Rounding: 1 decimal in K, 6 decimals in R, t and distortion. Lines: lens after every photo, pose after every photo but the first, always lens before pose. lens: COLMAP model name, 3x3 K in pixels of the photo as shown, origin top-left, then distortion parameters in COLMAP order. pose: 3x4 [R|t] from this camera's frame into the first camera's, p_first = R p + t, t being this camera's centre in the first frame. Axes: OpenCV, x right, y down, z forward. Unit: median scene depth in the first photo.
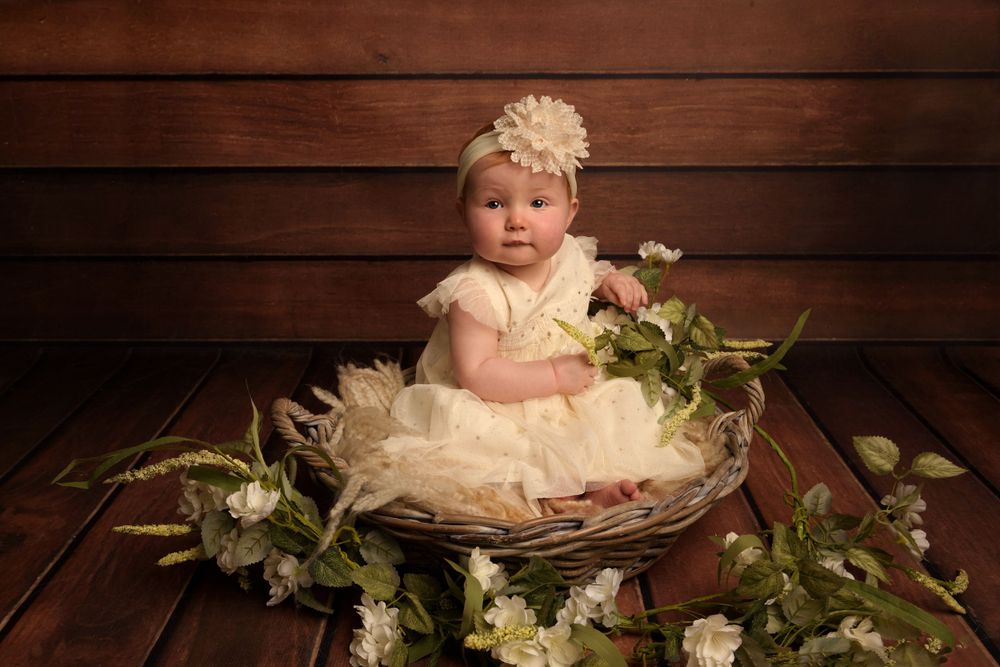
lens RADIAL K [[1001.6, 0, 465.5], [0, 1001.6, 317.8], [0, 0, 1]] dist [-0.006147, 0.000000]
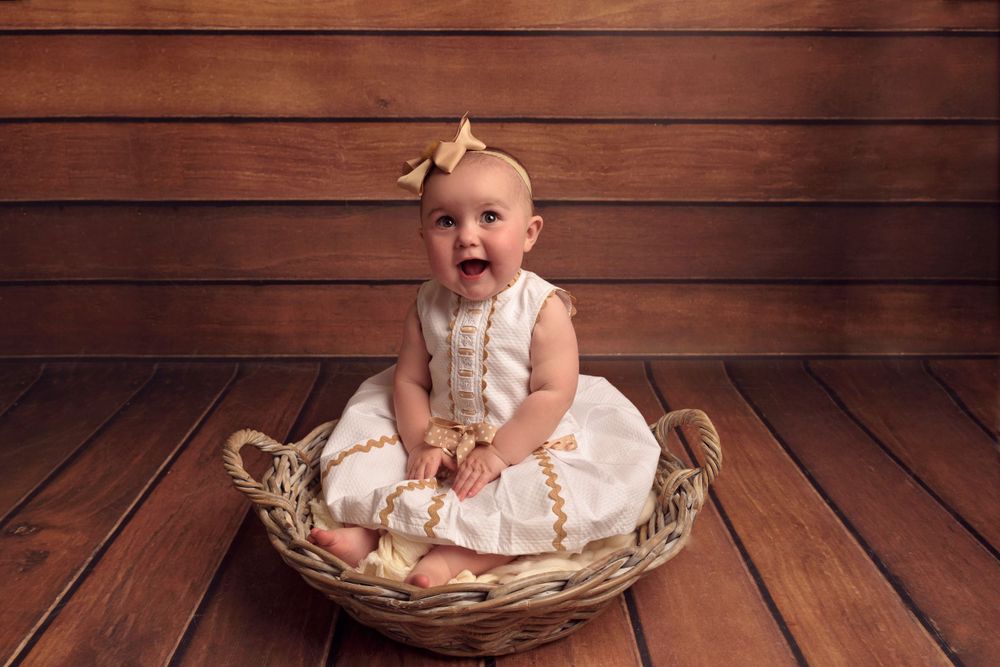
lens RADIAL K [[810.7, 0, 471.1], [0, 810.7, 320.2], [0, 0, 1]] dist [-0.011408, 0.001624]
pose [[0.999666, 0.000192, 0.025825, -0.008316], [-0.000511, 0.999924, 0.012329, -0.029130], [-0.025821, -0.012339, 0.999590, 0.093403]]
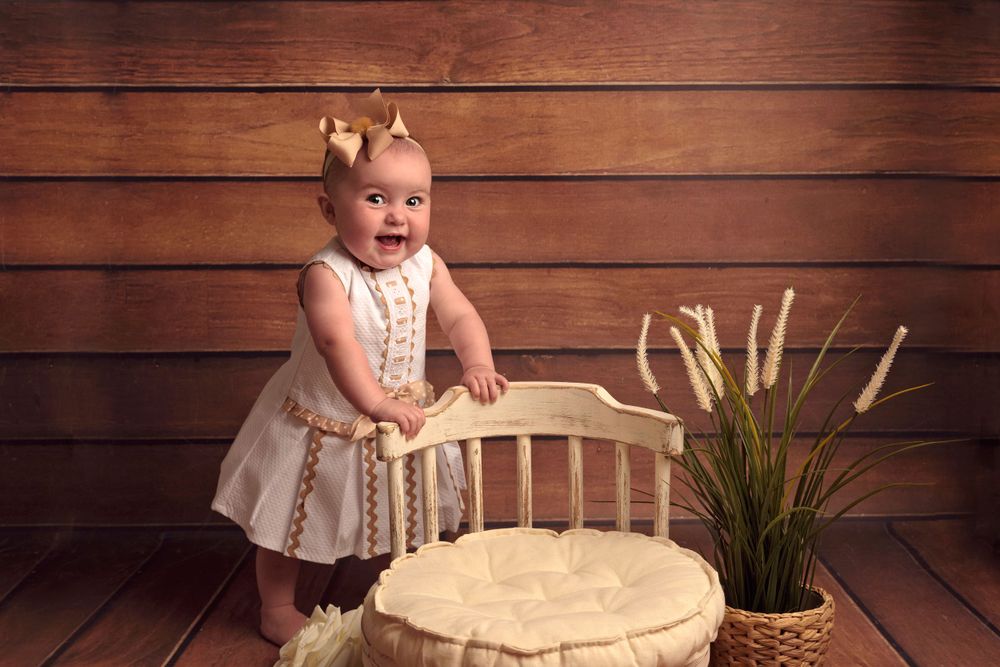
lens RADIAL K [[1095.9, 0, 514.2], [0, 1095.9, 313.2], [0, 0, 1]] dist [-0.011534, 0.000000]
pose [[0.999597, -0.001303, 0.028362, -0.019893], [0.006815, 0.980754, -0.195129, 0.034898], [-0.027562, 0.195243, 0.980367, -0.128571]]
